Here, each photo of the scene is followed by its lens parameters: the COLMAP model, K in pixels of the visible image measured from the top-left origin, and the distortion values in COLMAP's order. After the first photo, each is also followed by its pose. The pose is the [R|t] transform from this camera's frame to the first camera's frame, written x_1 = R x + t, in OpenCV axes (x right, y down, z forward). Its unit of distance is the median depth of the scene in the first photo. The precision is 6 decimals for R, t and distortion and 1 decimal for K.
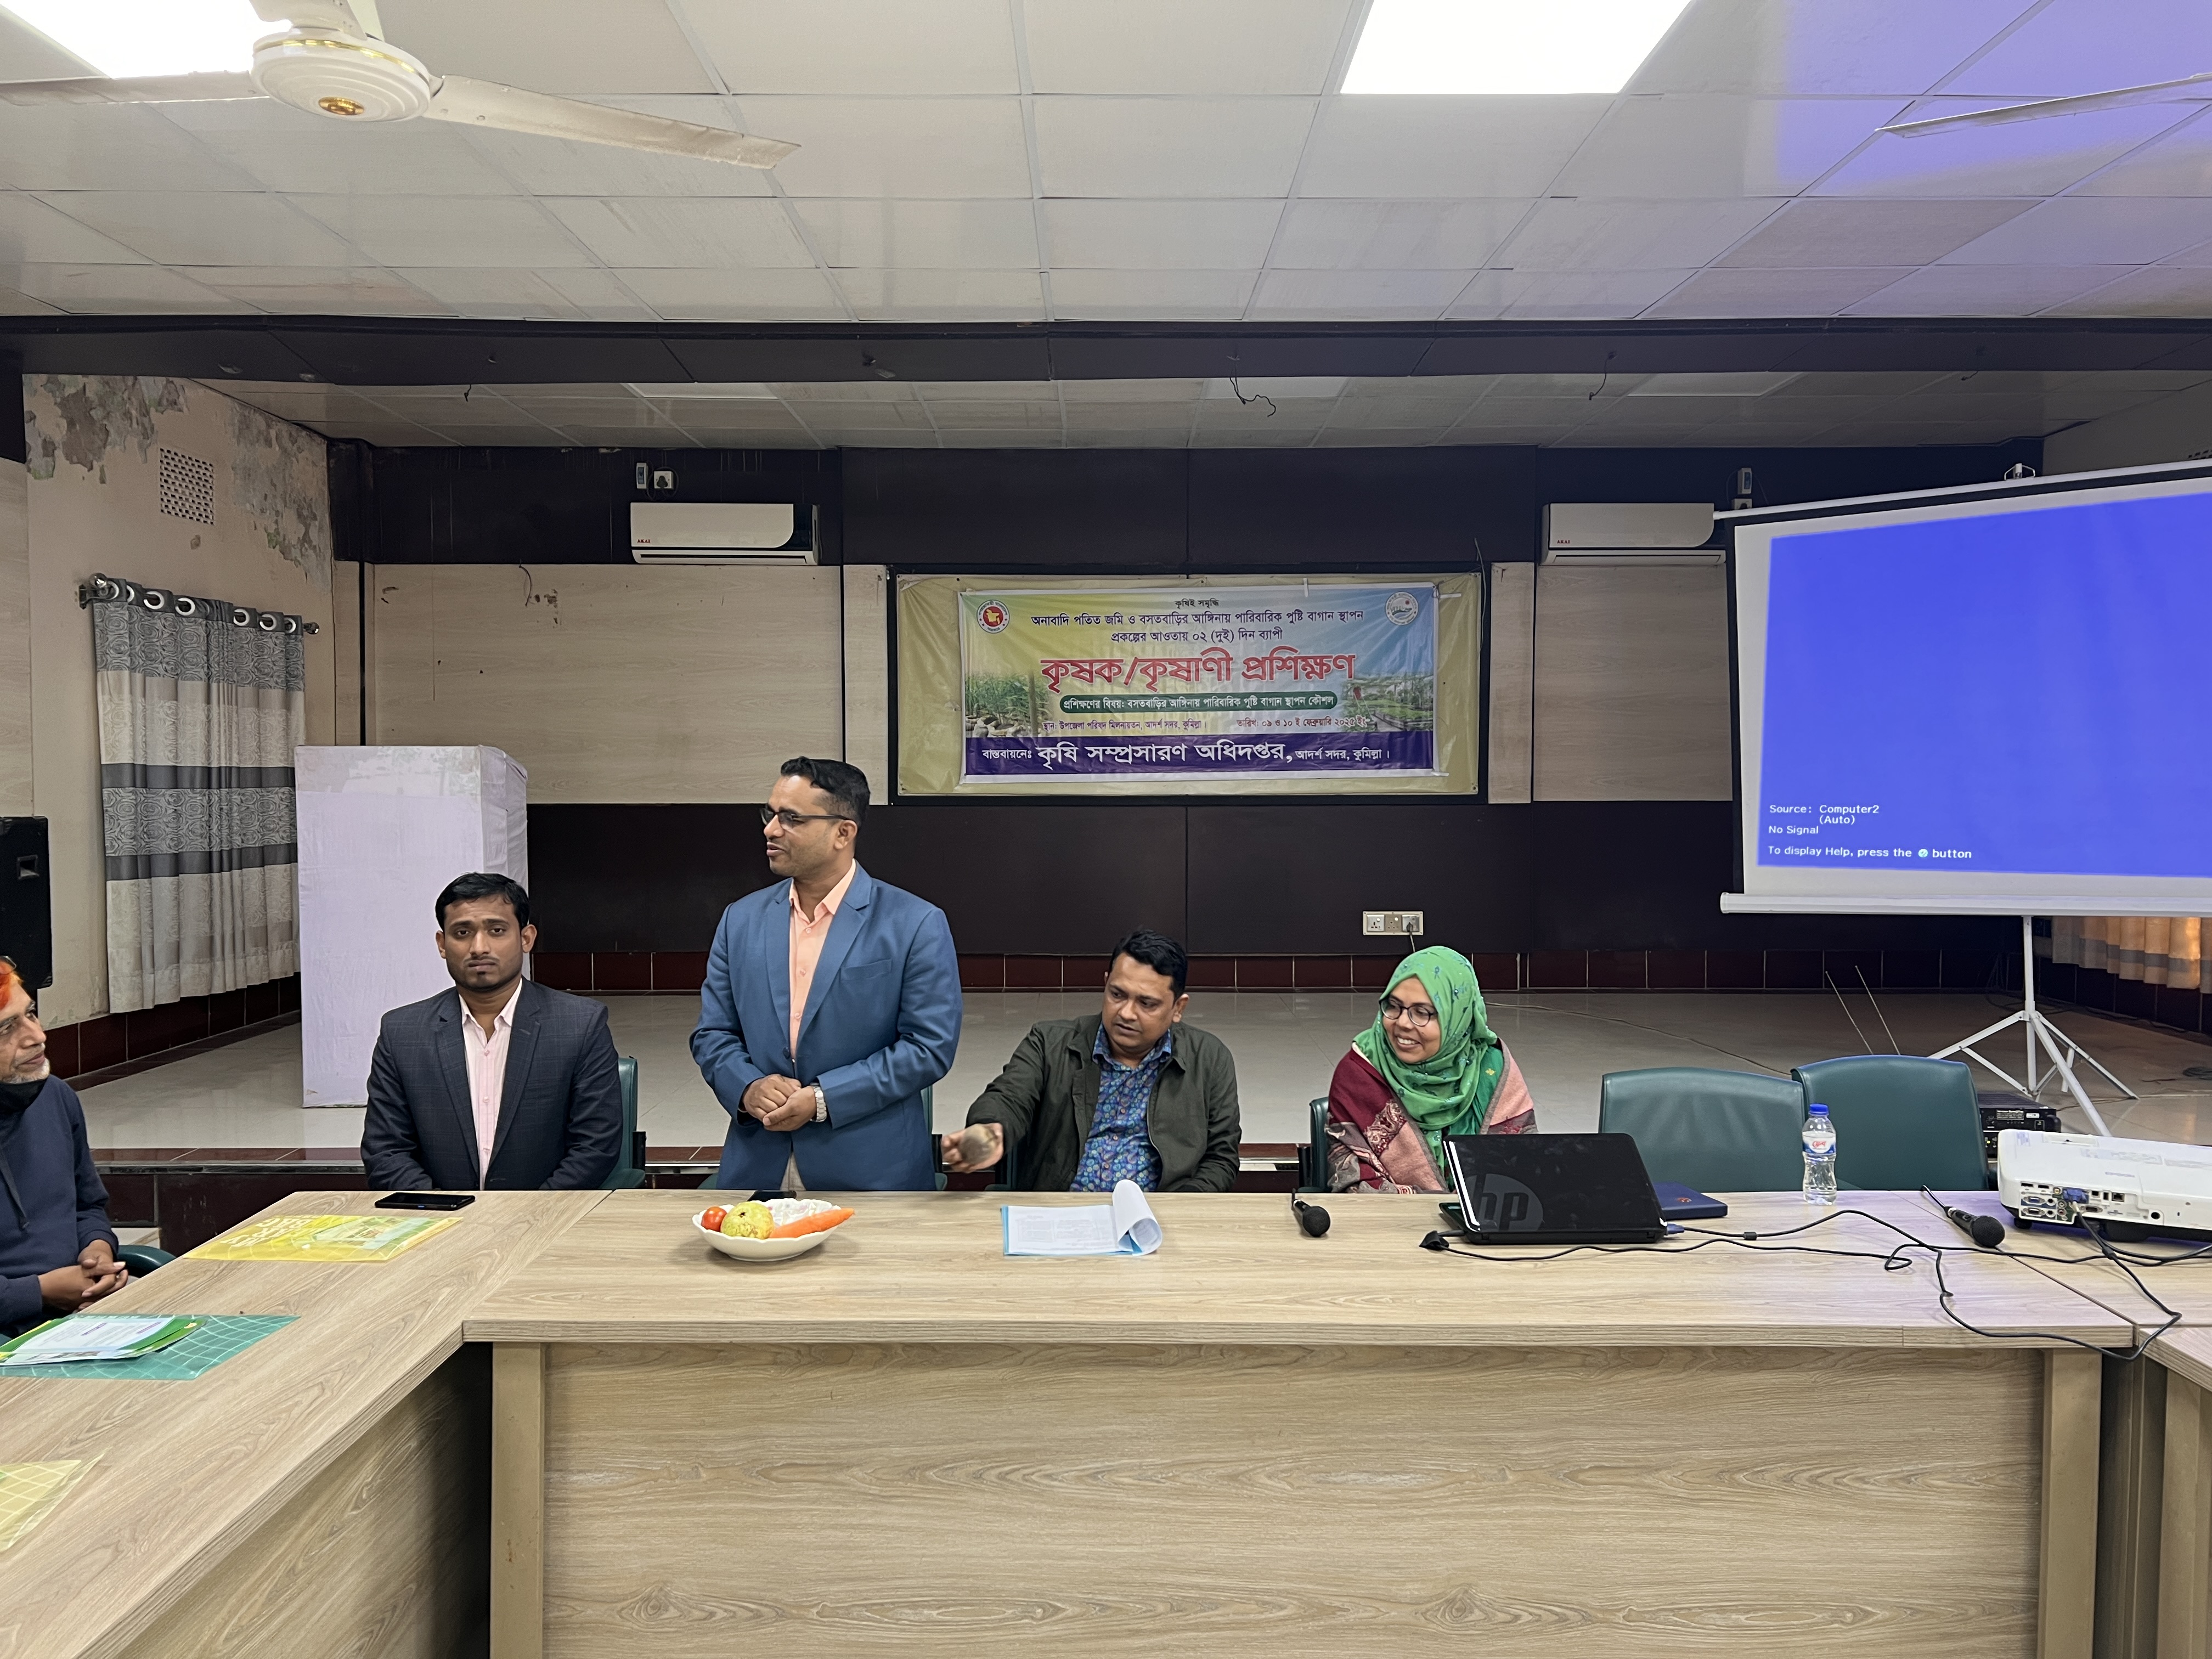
lens RADIAL K [[1634.2, 0, 1103.5], [0, 1634.2, 847.3], [0, 0, 1]] dist [0.104980, -0.140216]
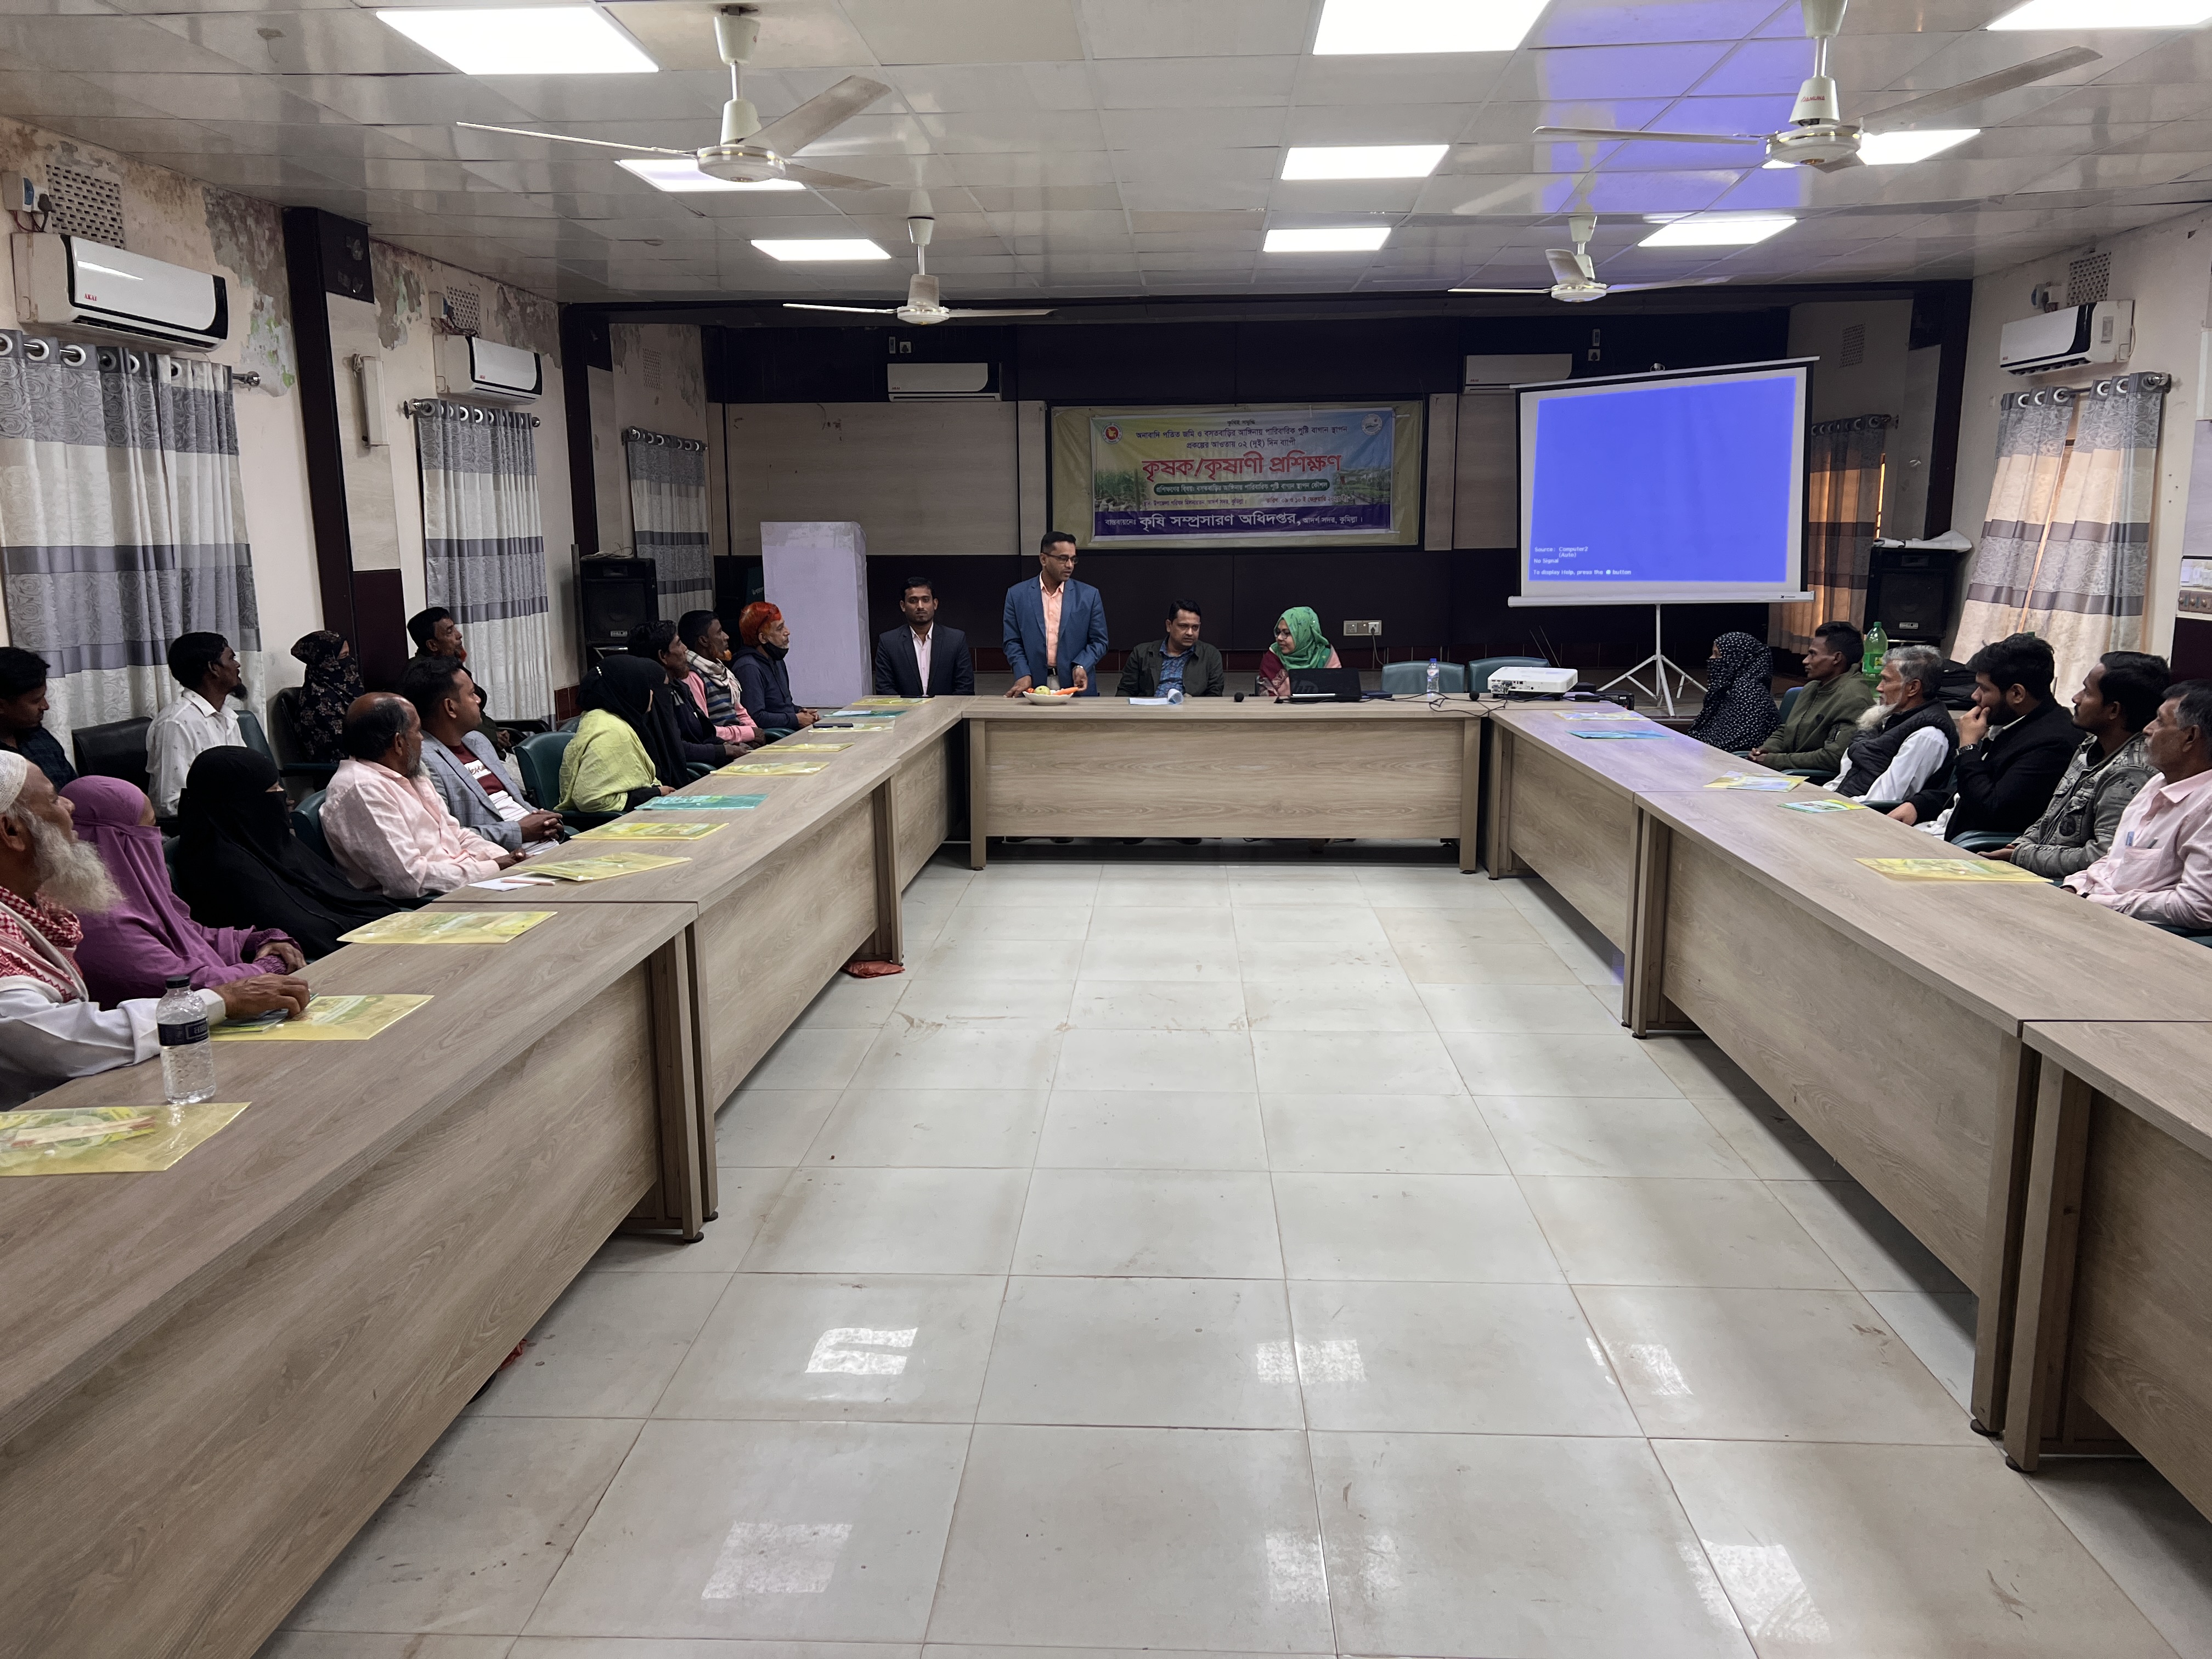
lens RADIAL K [[1662.1, 0, 1106.0], [0, 1662.1, 829.5], [0, 0, 1]] dist [0.118162, -0.145645]
pose [[0.998183, 0.003463, -0.060149, 0.025919], [0.004419, 0.991449, 0.130417, 0.028623], [0.060087, -0.130446, 0.989633, -0.659643]]
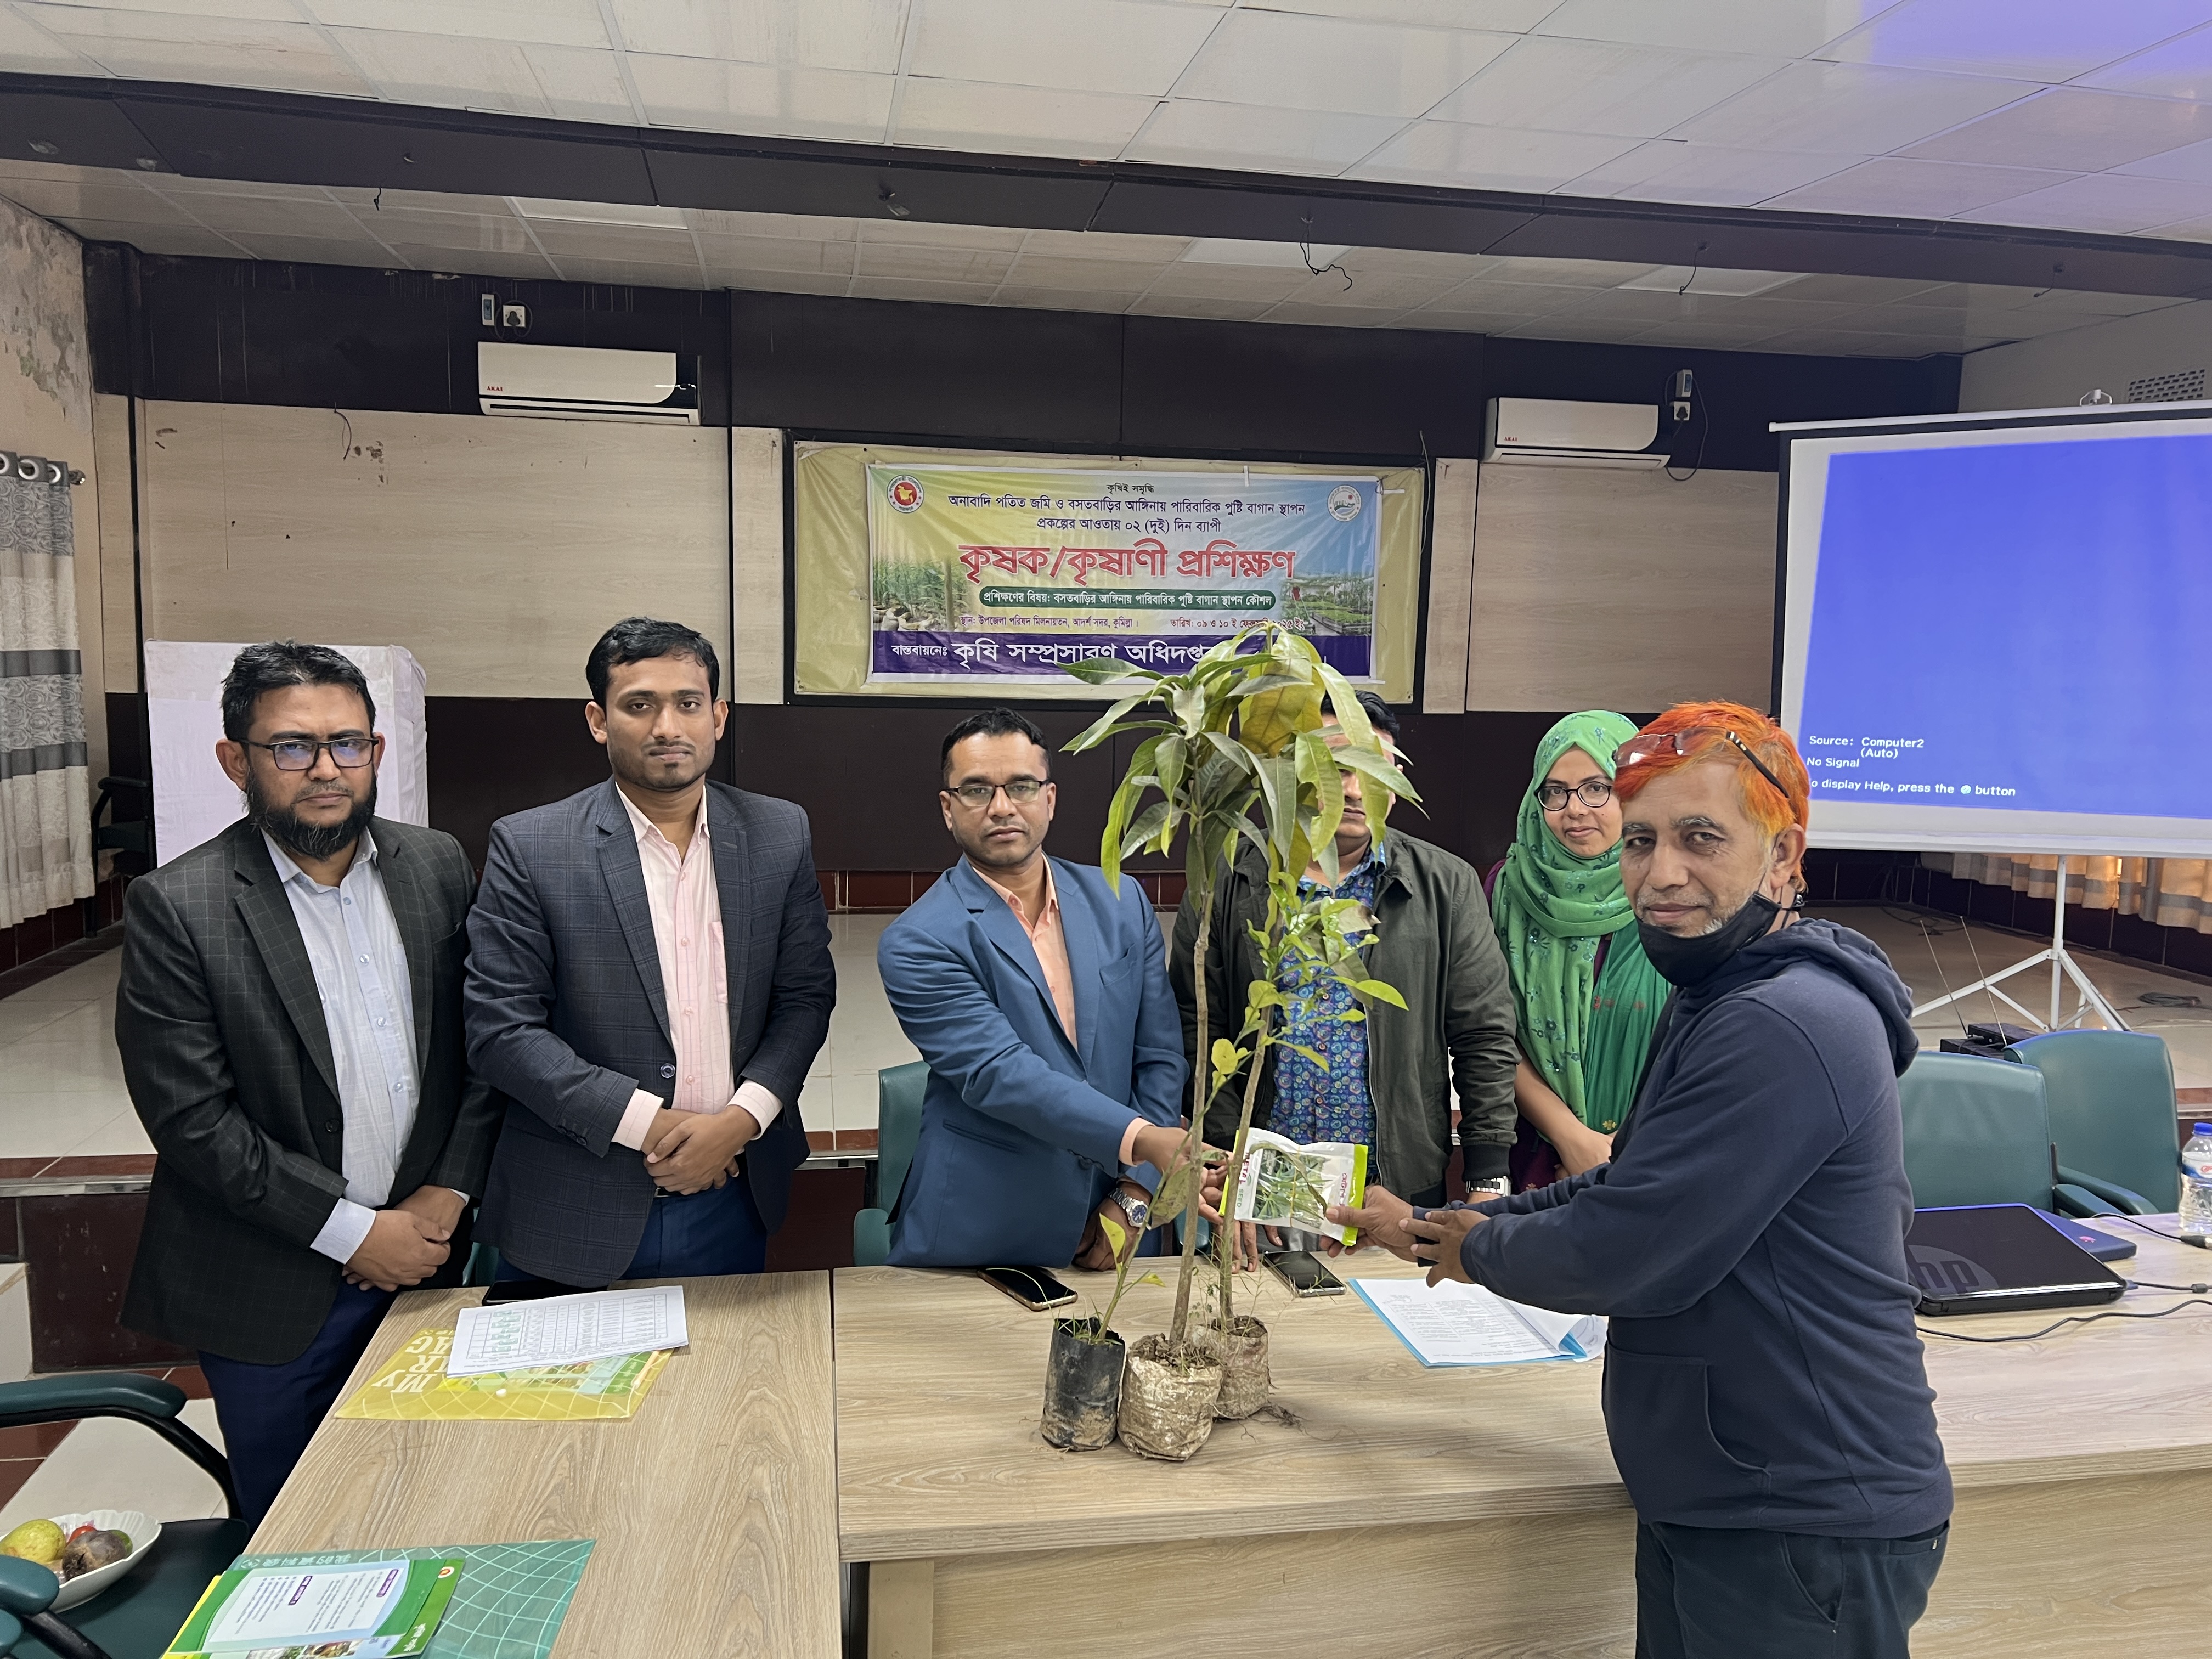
lens RADIAL K [[1639.5, 0, 1112.8], [0, 1639.5, 846.5], [0, 0, 1]] dist [0.078980, -0.086672]
pose [[0.983341, 0.000300, 0.181771, -0.120439], [-0.014676, 0.996865, 0.077751, -0.021568], [-0.181178, -0.079123, 0.980262, 0.088206]]
